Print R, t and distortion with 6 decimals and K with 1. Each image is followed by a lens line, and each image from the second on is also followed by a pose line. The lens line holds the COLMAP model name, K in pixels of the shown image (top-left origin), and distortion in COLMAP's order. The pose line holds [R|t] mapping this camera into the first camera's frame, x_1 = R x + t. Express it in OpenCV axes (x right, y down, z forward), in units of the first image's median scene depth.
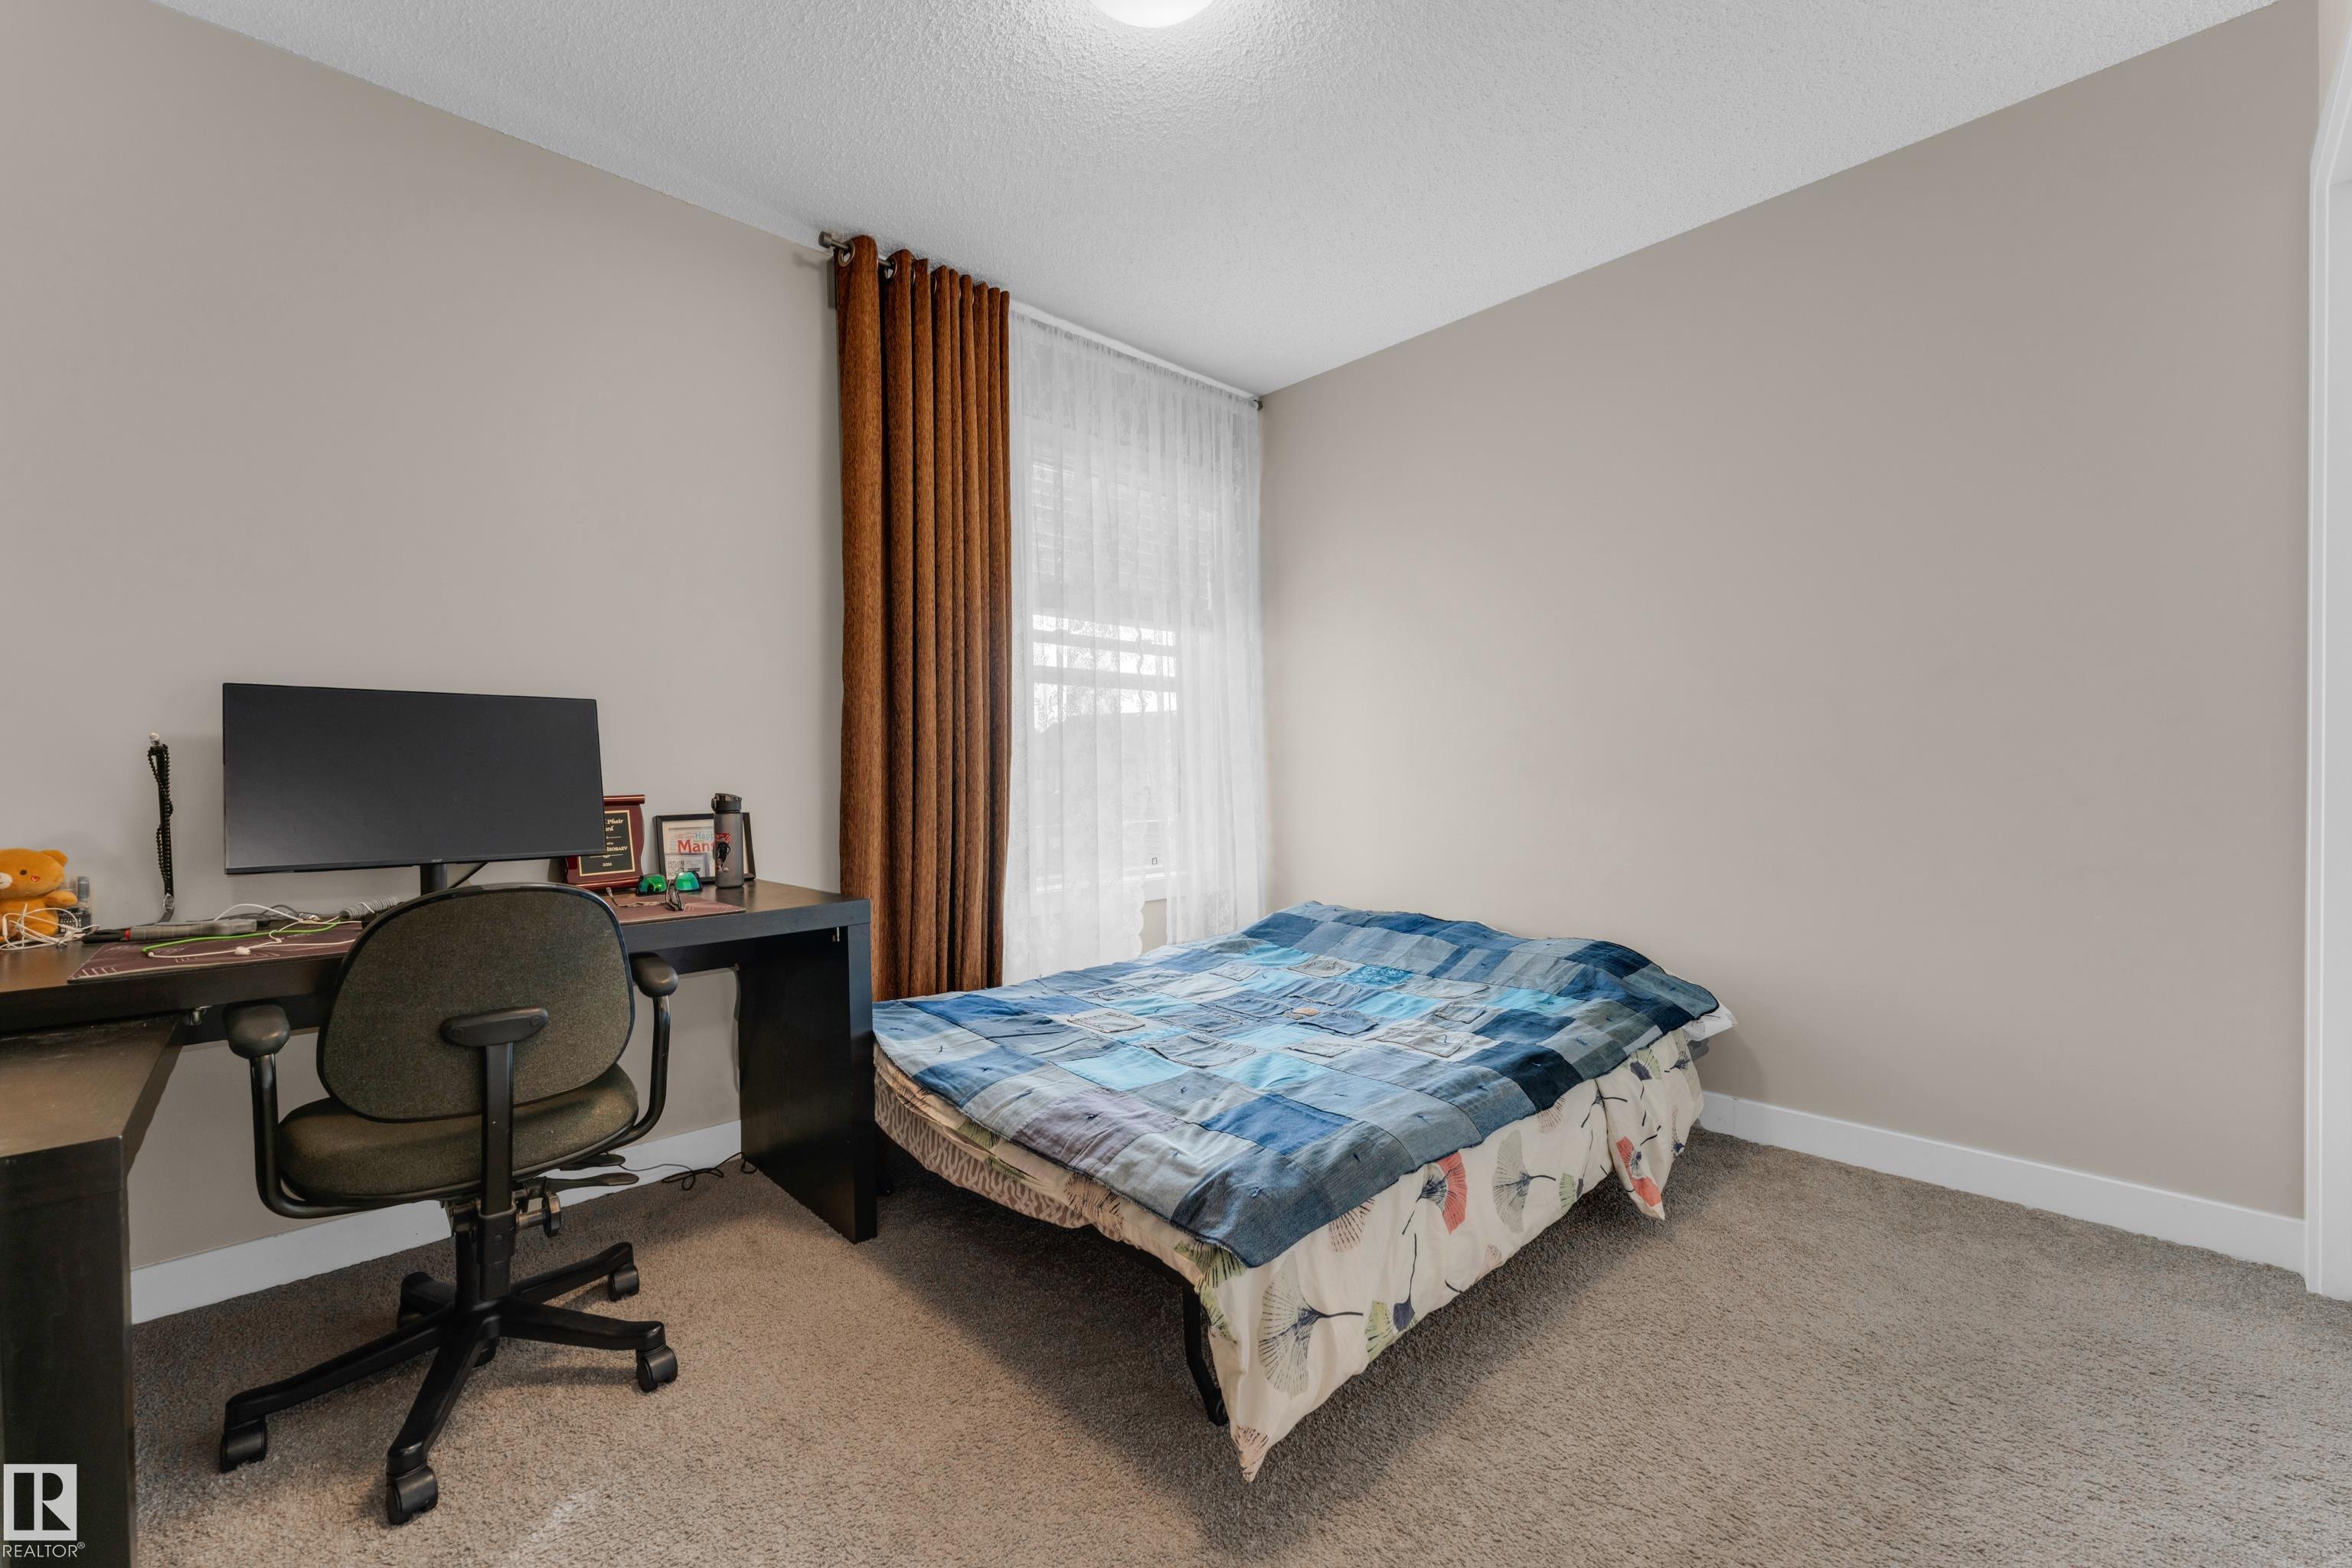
lens RADIAL K [[946.1, 0, 1199.1], [0, 946.1, 773.8], [0, 0, 1]] dist [-0.001582, 0.000060]
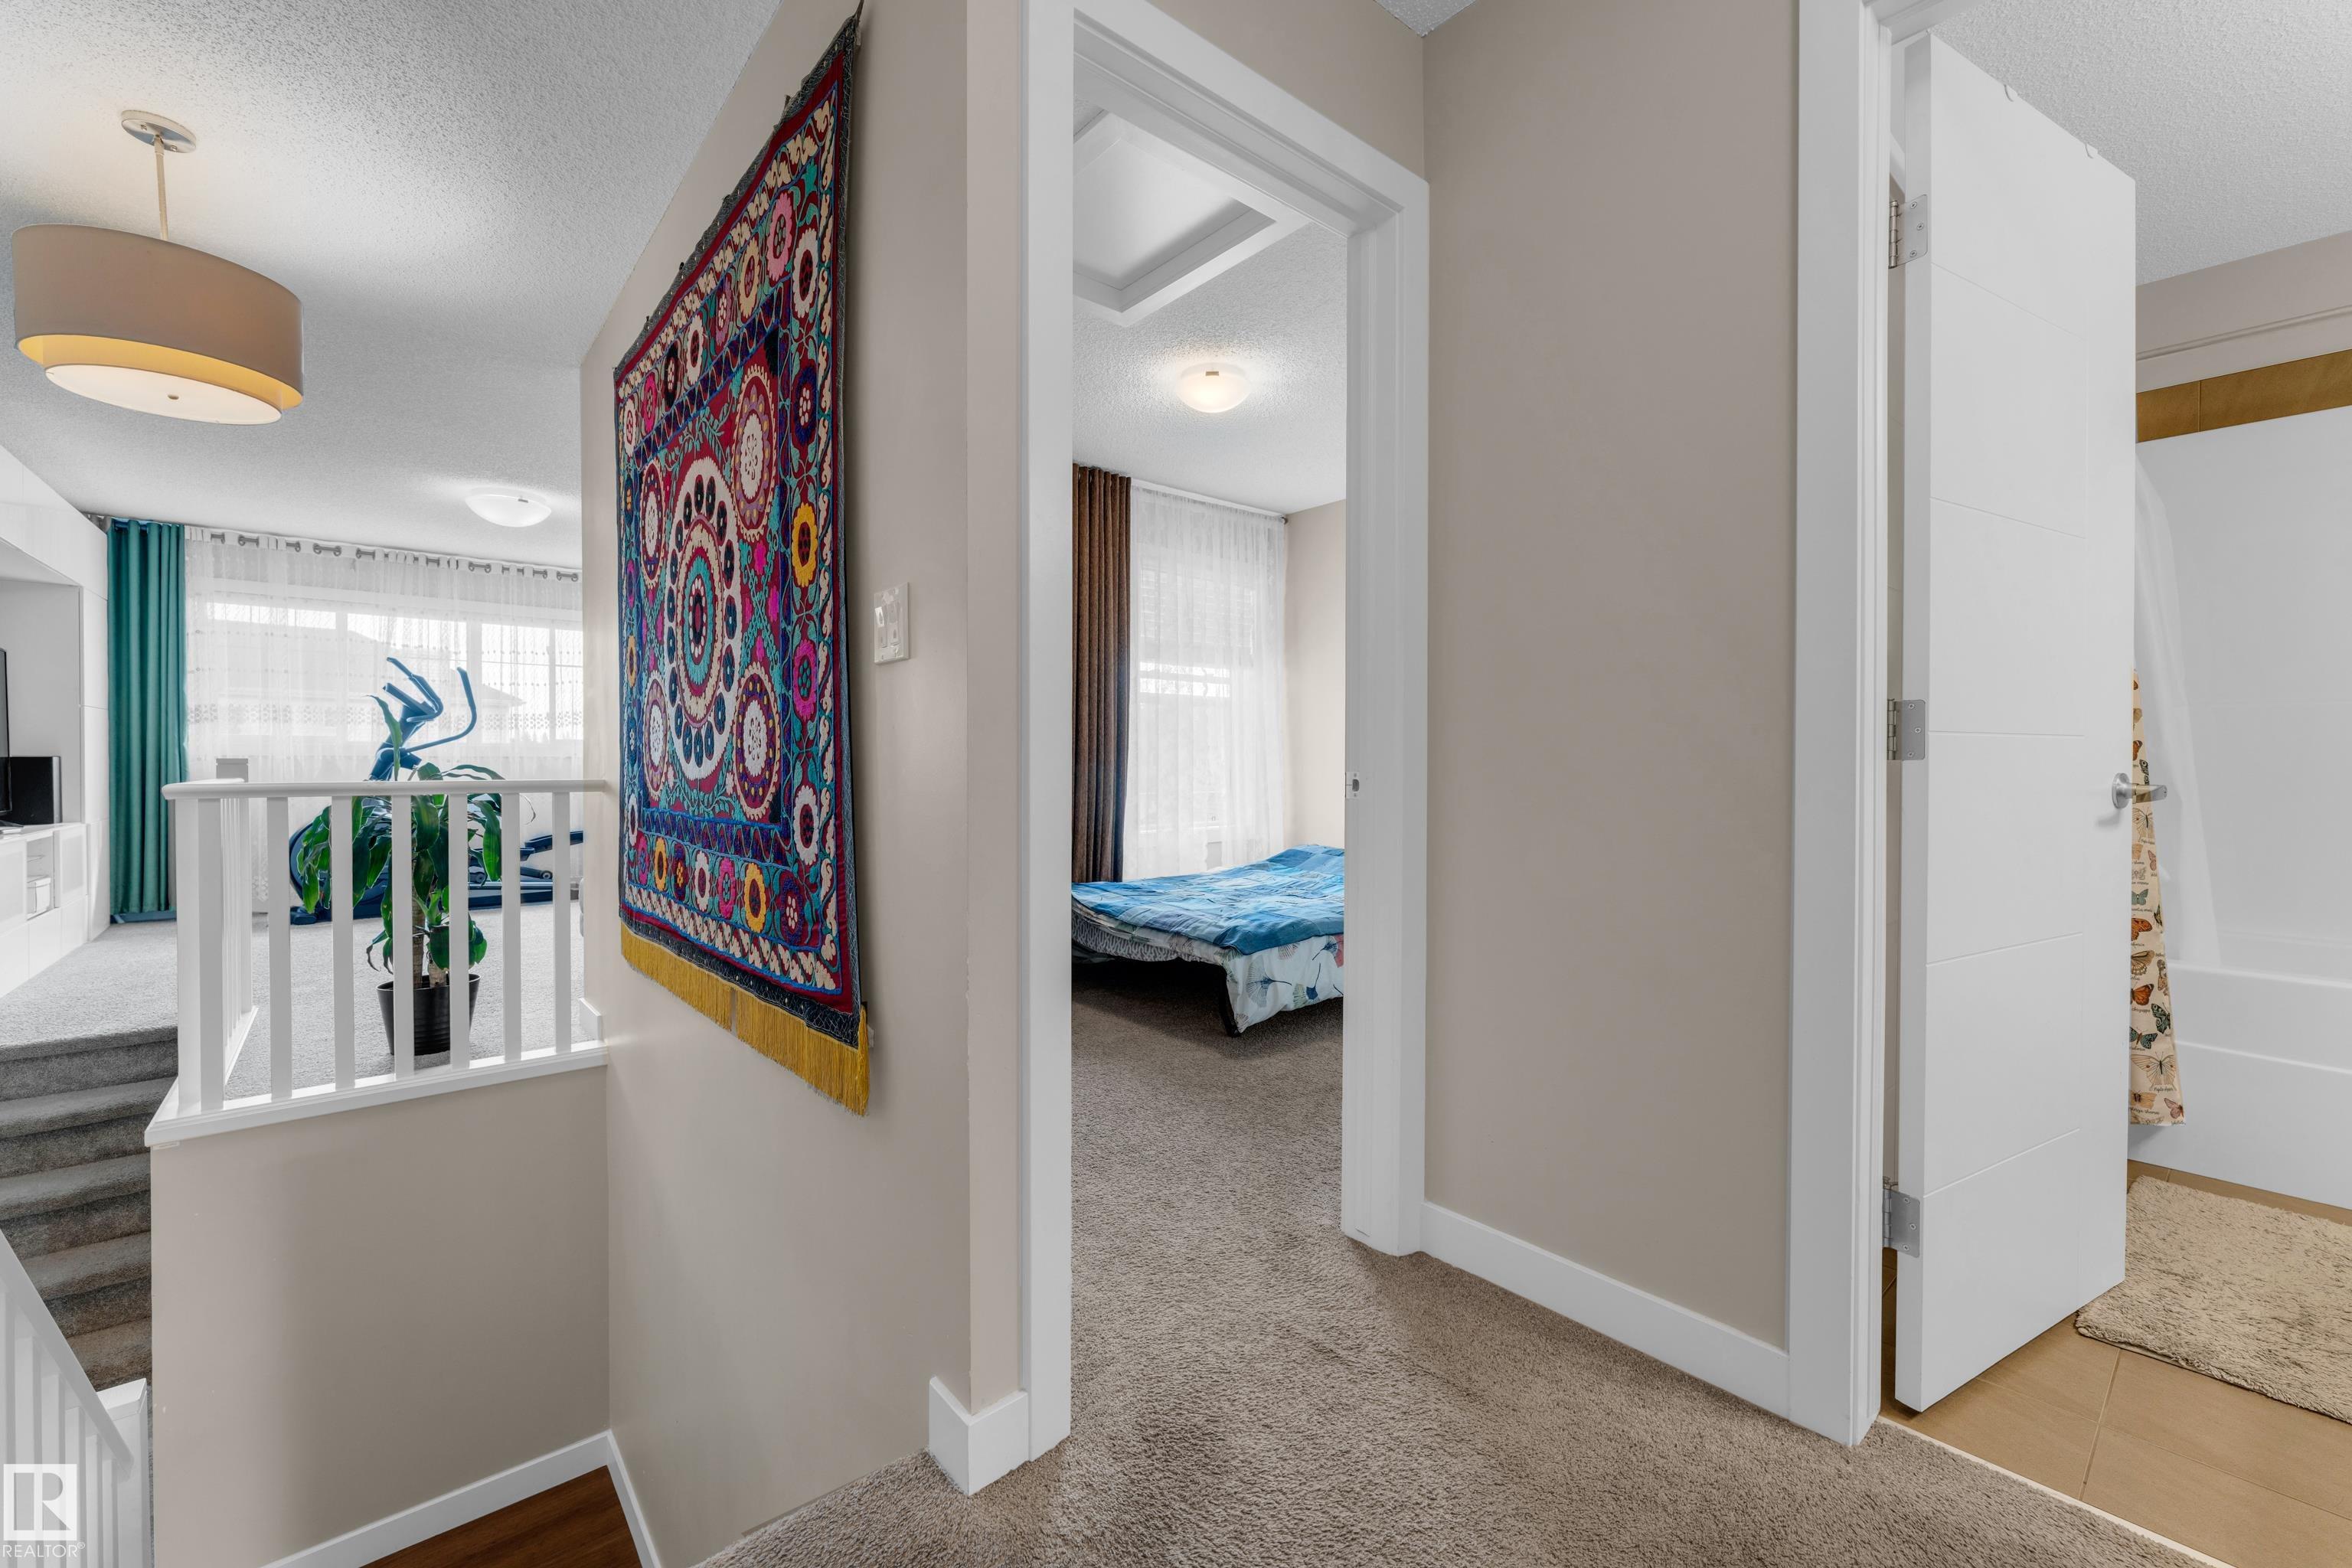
lens RADIAL K [[946.1, 0, 1186.3], [0, 946.1, 770.8], [0, 0, 1]] dist [-0.001582, 0.000060]
pose [[0.996232, 0.012745, -0.085784, 0.051742], [-0.011683, 0.999849, 0.012873, -0.003528], [0.085935, -0.011822, 0.996231, -0.705082]]
